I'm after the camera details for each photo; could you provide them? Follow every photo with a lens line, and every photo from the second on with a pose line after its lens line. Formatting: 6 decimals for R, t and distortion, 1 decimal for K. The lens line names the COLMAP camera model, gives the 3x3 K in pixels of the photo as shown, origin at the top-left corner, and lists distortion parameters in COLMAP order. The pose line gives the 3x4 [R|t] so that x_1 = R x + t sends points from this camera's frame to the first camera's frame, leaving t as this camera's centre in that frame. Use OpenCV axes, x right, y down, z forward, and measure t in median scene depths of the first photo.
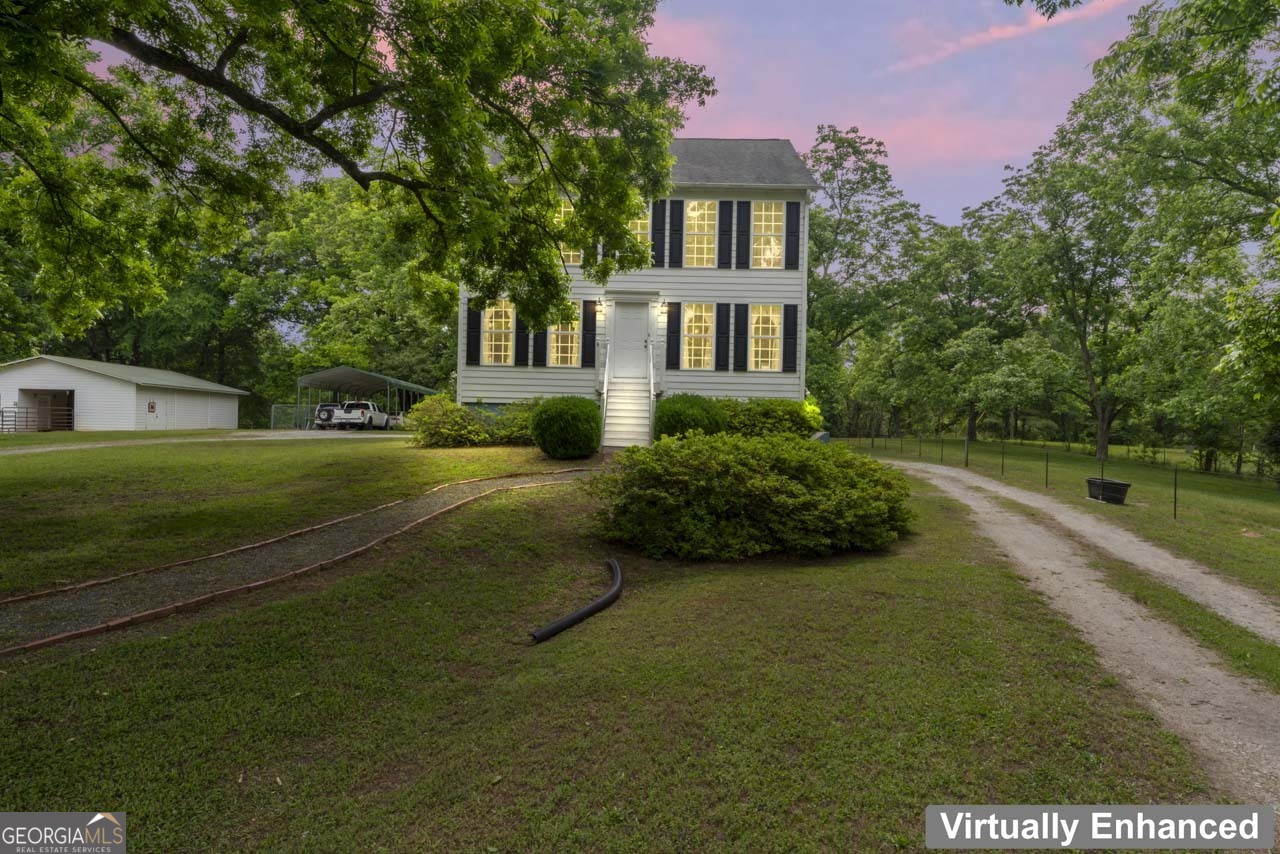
lens RADIAL K [[740.4, 0, 640.0], [0, 740.4, 427.0], [0, 0, 1]] dist [0.005646, 0.000549]
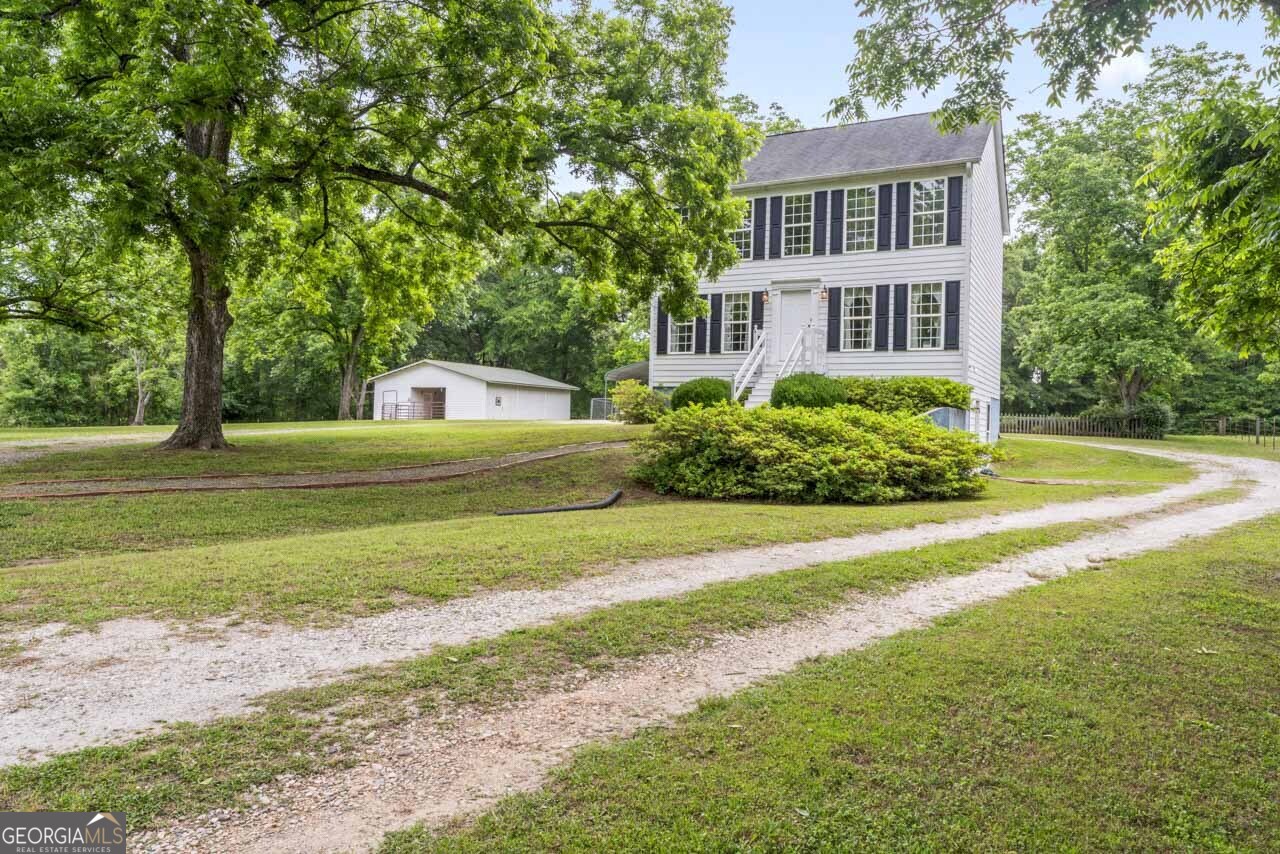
lens RADIAL K [[839.4, 0, 640.0], [0, 839.4, 427.0], [0, 0, 1]] dist [-0.002576, 0.001138]
pose [[0.886189, 0.003027, -0.463315, 0.352678], [-0.003191, 0.999995, 0.000431, 0.029605], [0.463314, 0.001097, 0.886194, -0.179915]]
